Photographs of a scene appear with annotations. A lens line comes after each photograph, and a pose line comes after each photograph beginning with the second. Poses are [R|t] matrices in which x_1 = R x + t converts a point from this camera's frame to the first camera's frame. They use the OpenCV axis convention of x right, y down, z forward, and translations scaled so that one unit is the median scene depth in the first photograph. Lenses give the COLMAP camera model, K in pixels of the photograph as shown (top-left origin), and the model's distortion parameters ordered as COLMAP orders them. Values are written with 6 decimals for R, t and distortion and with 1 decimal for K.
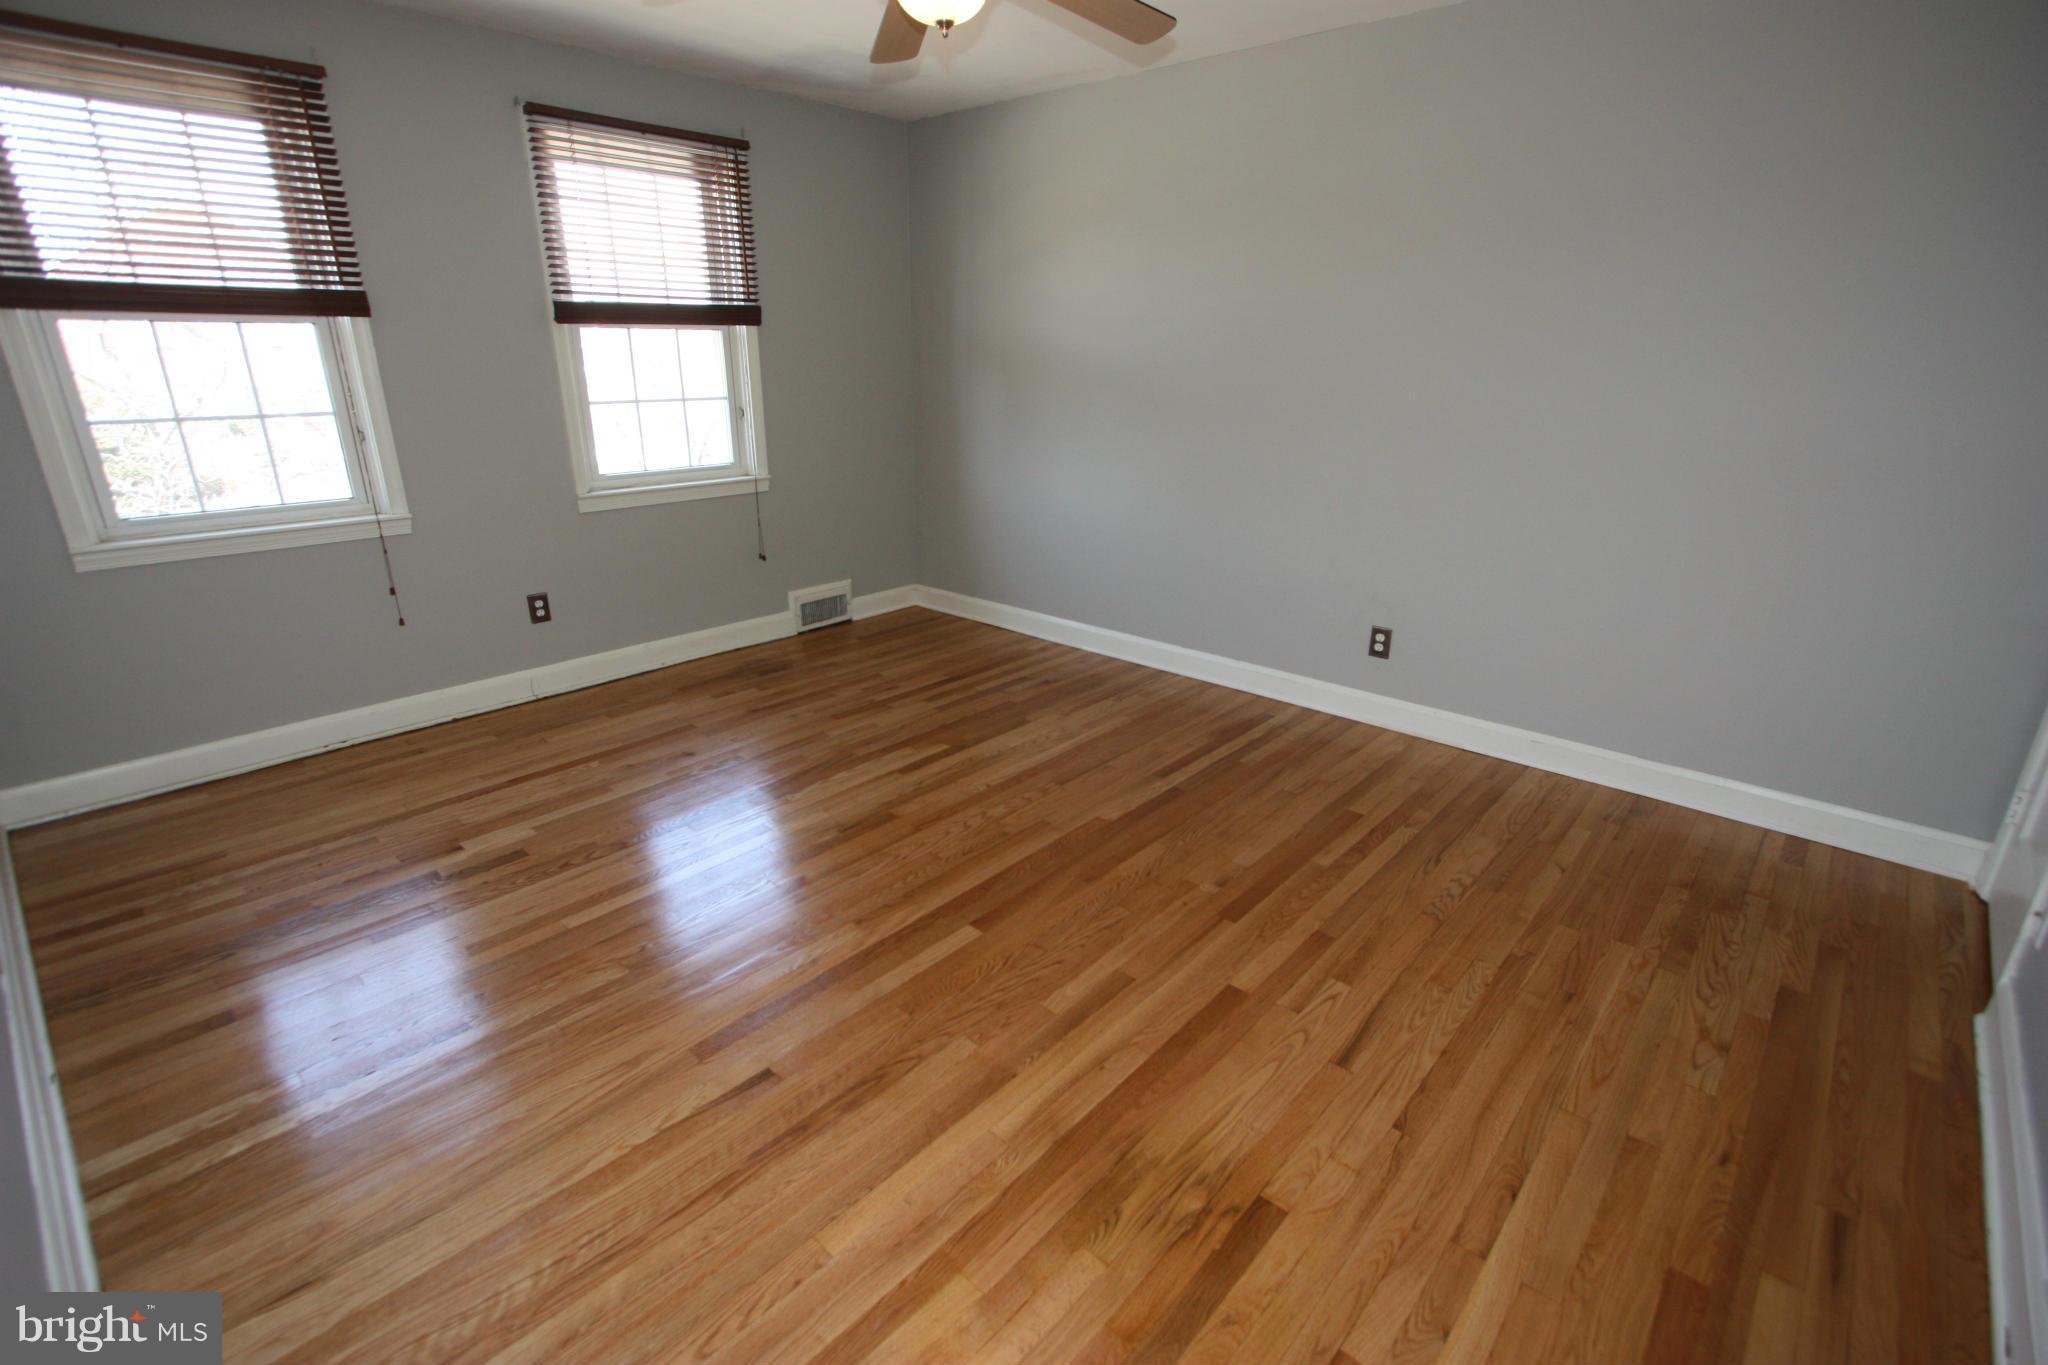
lens RADIAL K [[943.8, 0, 1026.7], [0, 943.8, 690.7], [0, 0, 1]] dist [-0.013029, 0.000264]
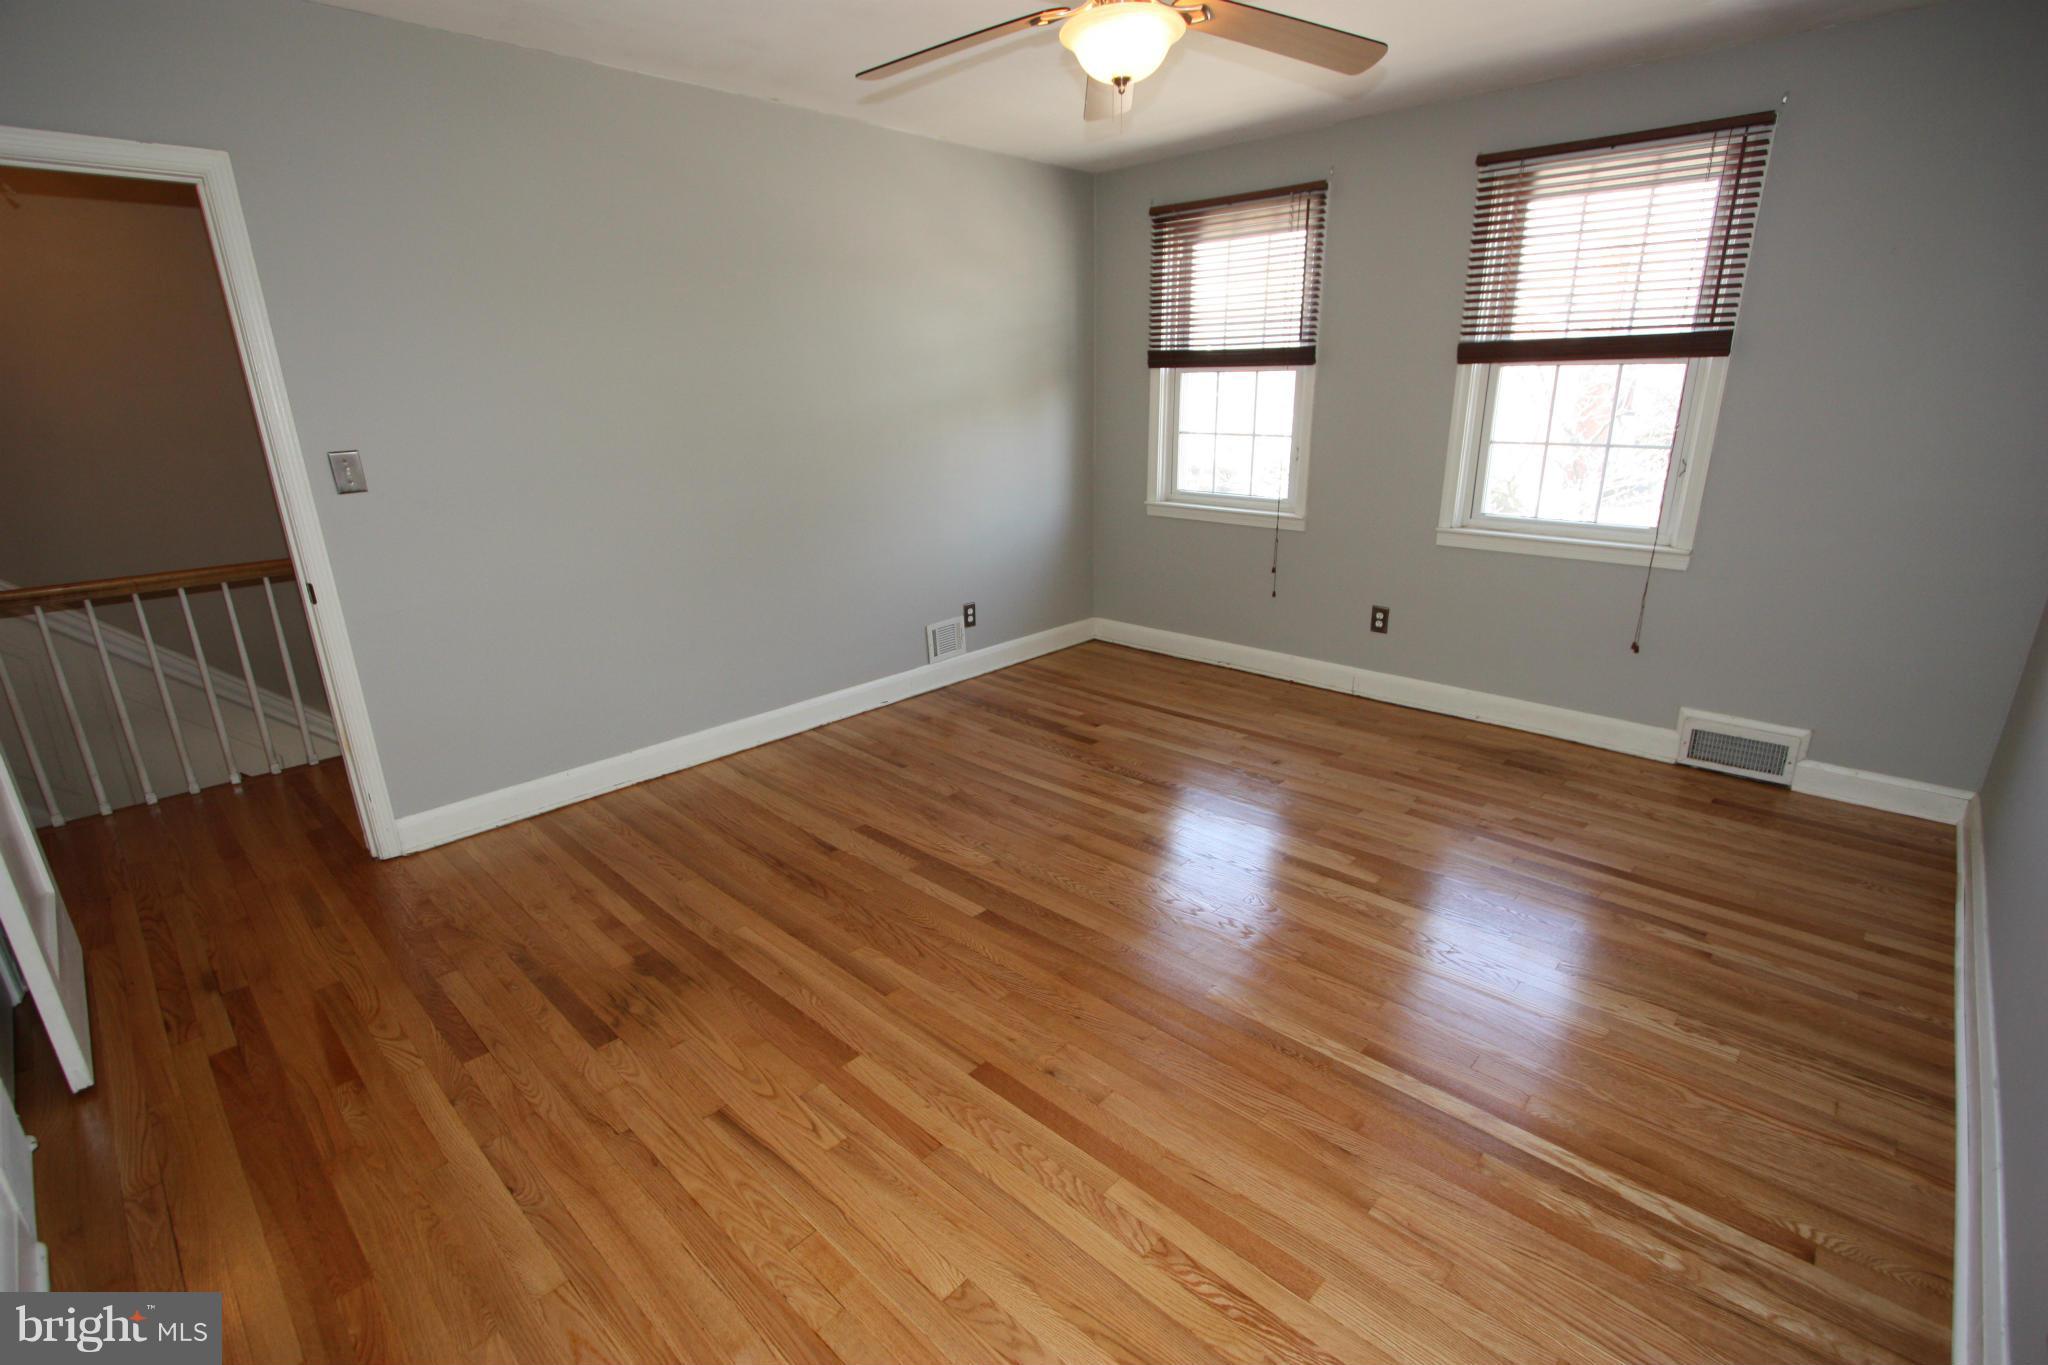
lens RADIAL K [[943.8, 0, 1019.7], [0, 943.8, 682.4], [0, 0, 1]] dist [-0.013029, 0.000264]
pose [[-0.025585, 0.294599, -0.955278, 0.575865], [-0.328107, 0.900180, 0.286395, -0.201296], [0.944294, 0.320761, 0.073629, 0.547421]]
